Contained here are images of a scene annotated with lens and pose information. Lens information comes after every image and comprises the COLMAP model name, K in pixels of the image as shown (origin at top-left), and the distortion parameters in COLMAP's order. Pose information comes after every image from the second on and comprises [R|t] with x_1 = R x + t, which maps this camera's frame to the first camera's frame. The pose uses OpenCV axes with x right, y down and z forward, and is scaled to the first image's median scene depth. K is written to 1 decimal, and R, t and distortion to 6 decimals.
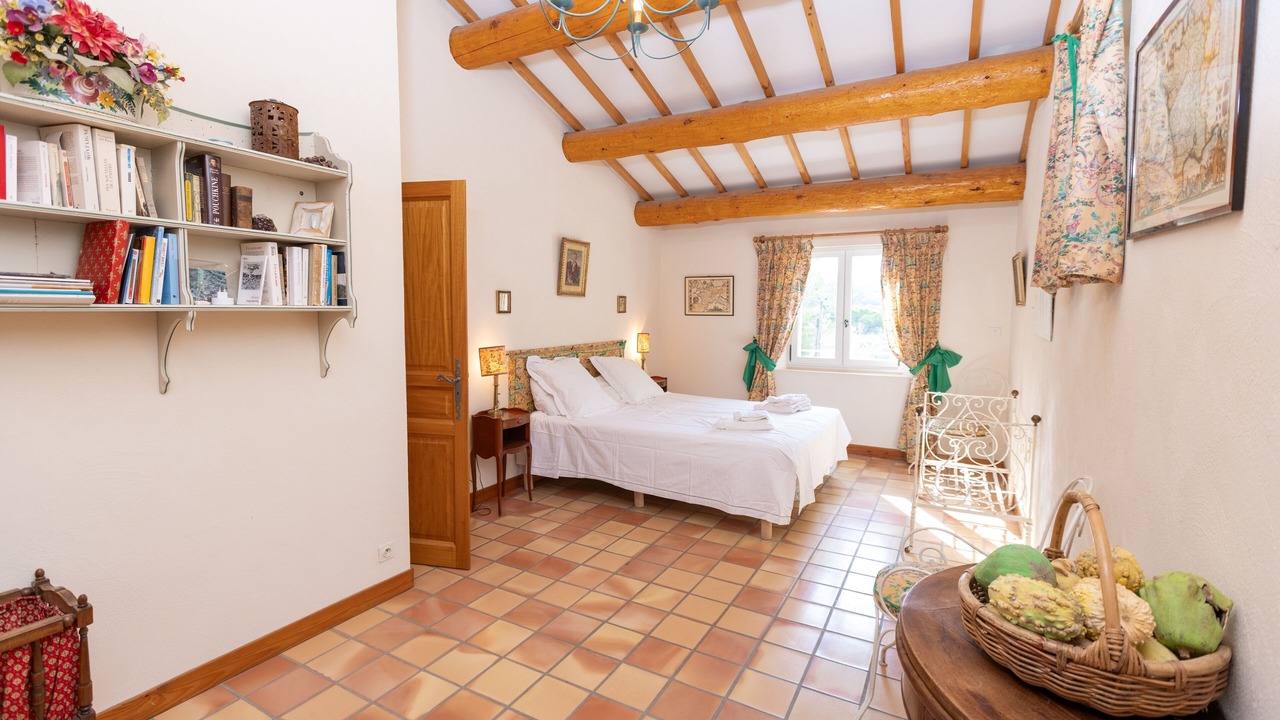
lens RADIAL K [[573.6, 0, 635.4], [0, 573.6, 341.4], [0, 0, 1]] dist [-0.004939, -0.000047]
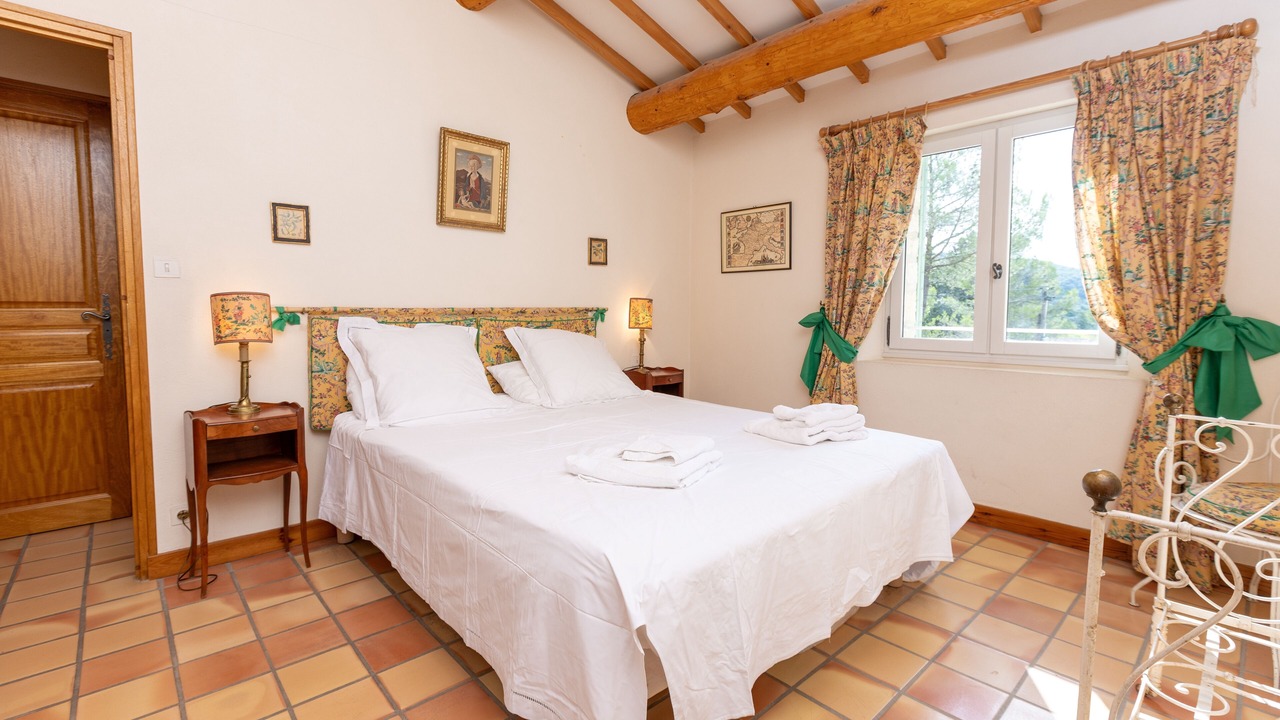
lens RADIAL K [[573.6, 0, 635.4], [0, 573.6, 341.4], [0, 0, 1]] dist [-0.004939, -0.000047]
pose [[0.949103, 0.014751, -0.314620, 0.242133], [-0.015890, 0.999873, -0.001058, 0.039260], [0.314565, 0.006004, 0.949217, 0.450062]]
